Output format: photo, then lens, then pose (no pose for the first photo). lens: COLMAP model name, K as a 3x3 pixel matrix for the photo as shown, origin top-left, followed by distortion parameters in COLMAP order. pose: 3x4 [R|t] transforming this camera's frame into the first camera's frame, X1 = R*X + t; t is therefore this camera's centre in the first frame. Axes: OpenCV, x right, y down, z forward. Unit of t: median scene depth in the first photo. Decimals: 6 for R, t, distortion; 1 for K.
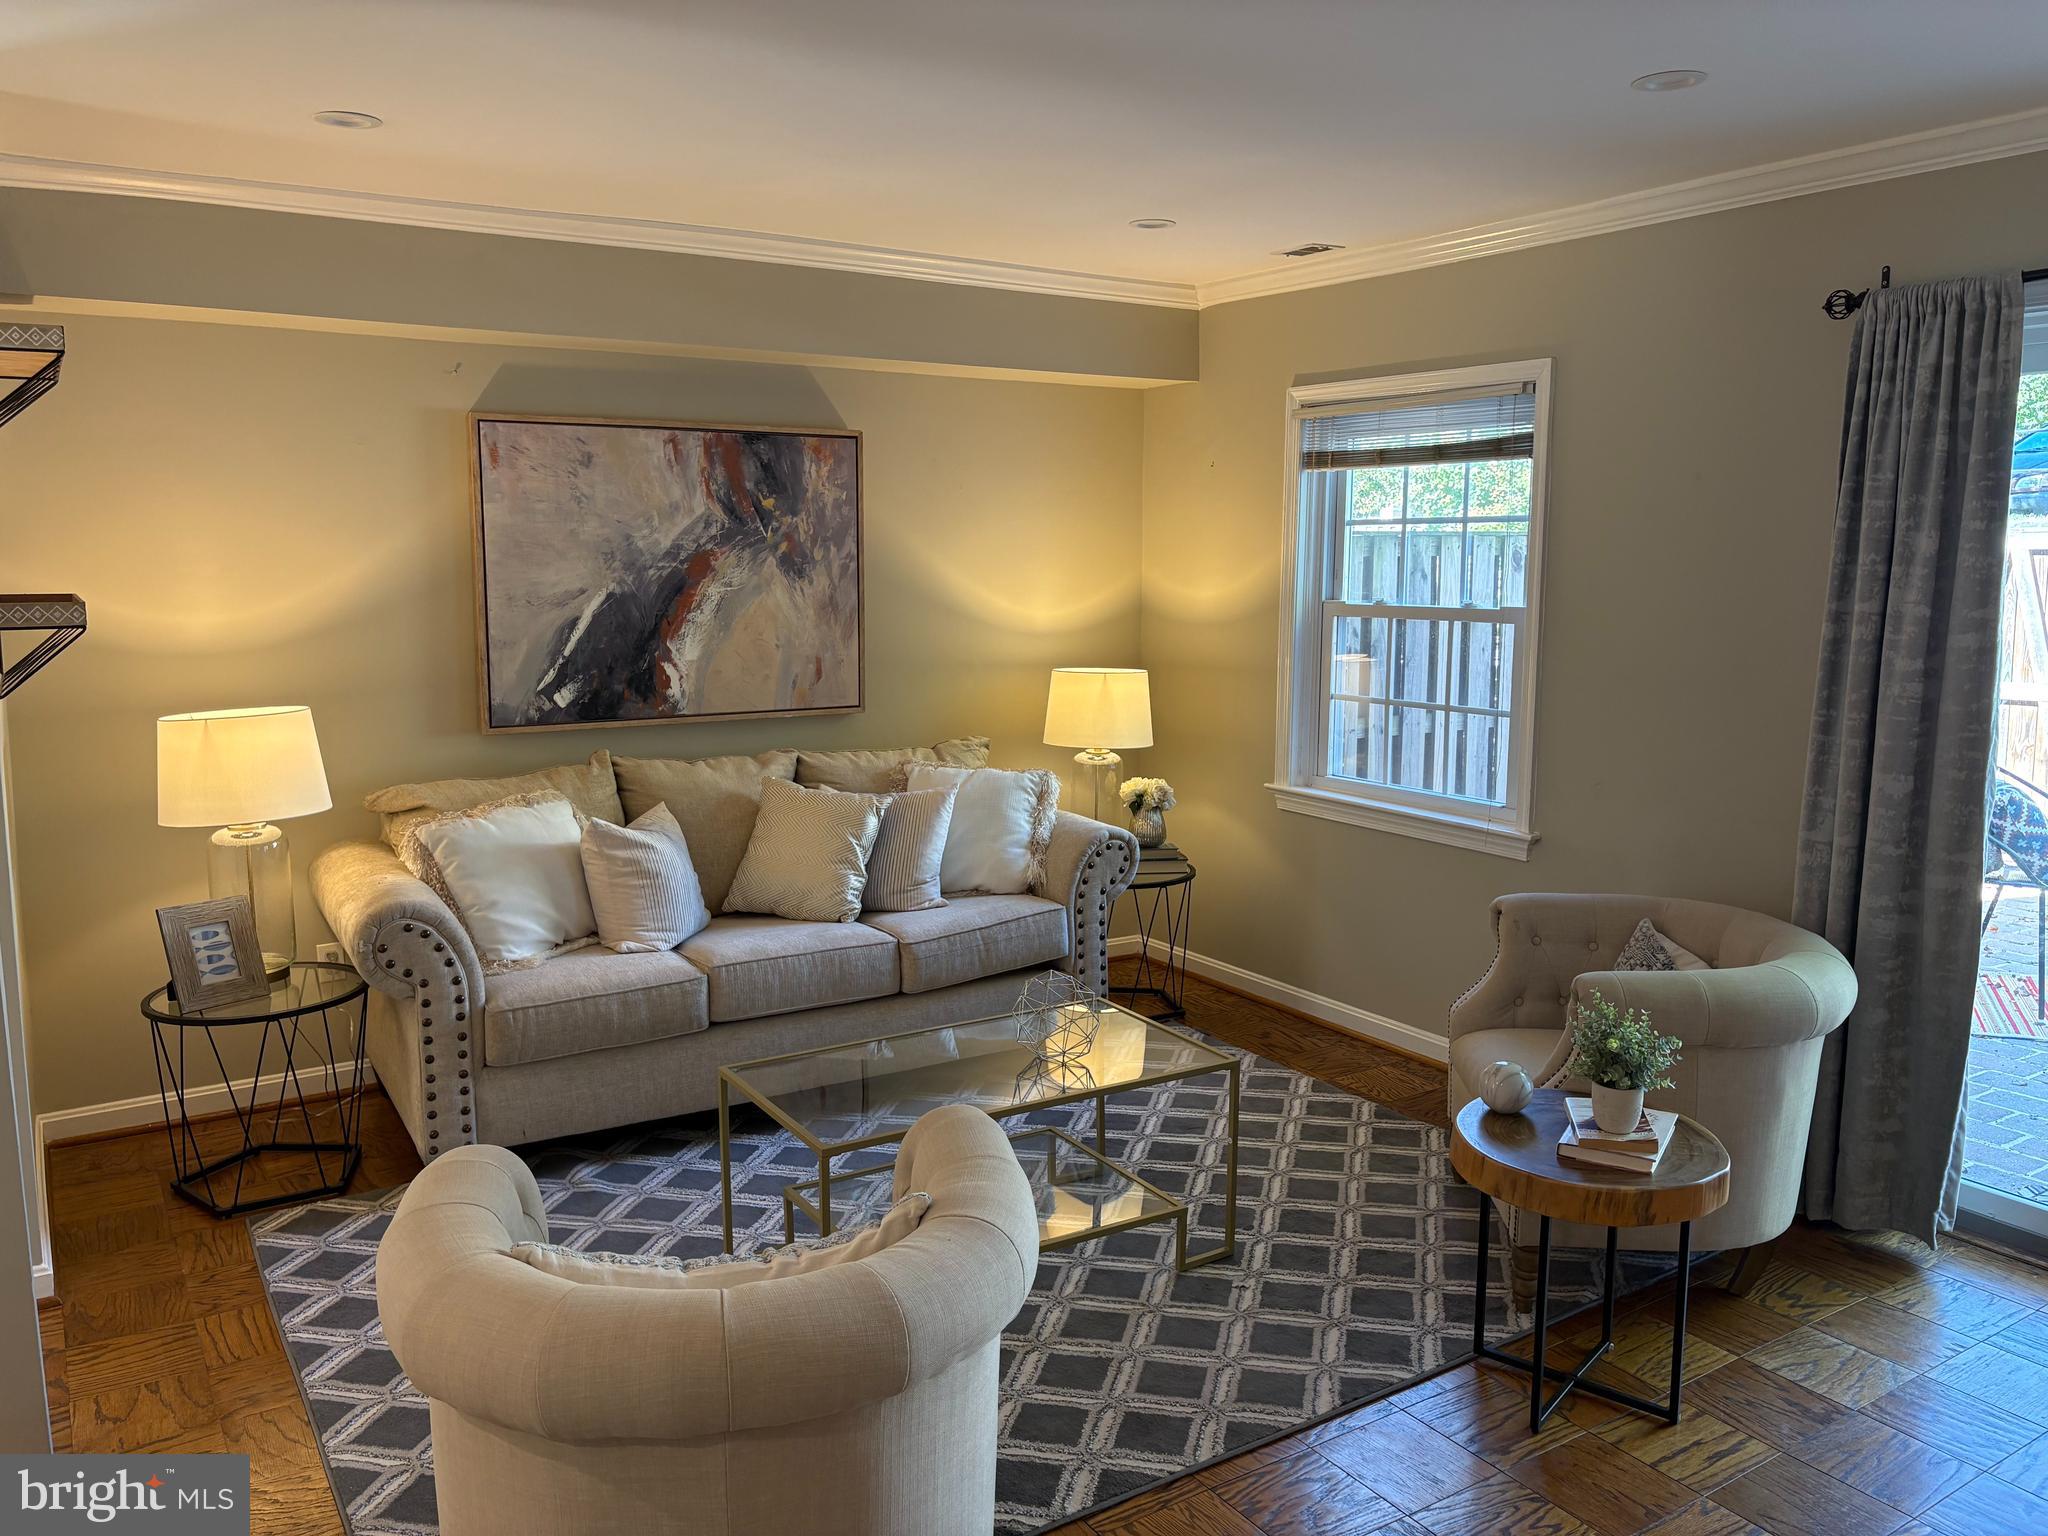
lens RADIAL K [[1560.0, 0, 1024.3], [0, 1560.0, 764.8], [0, 0, 1]] dist [0.041810, -0.037413]
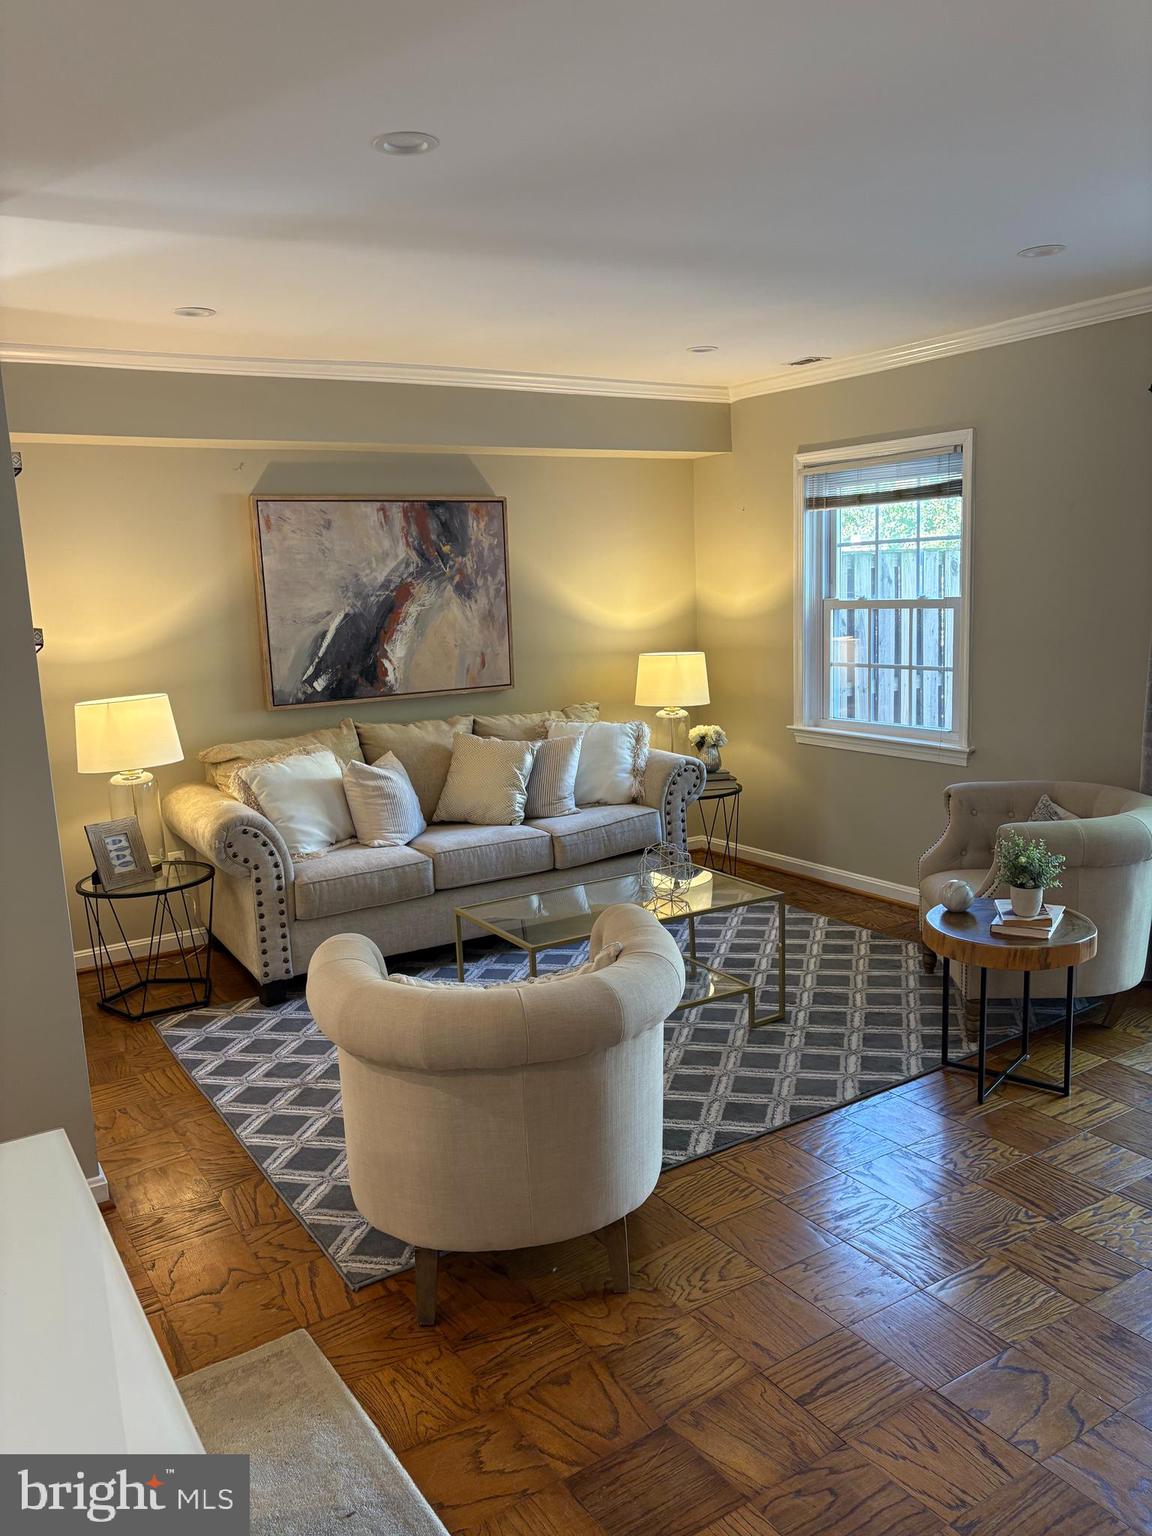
lens RADIAL K [[1170.0, 0, 576.5], [0, 1170.0, 773.8], [0, 0, 1]] dist [0.041810, -0.037413]
pose [[0.999152, -0.039660, -0.011059, -0.044298], [0.039943, 0.998848, 0.026606, 0.025925], [0.009991, -0.027025, 0.999585, -0.141845]]
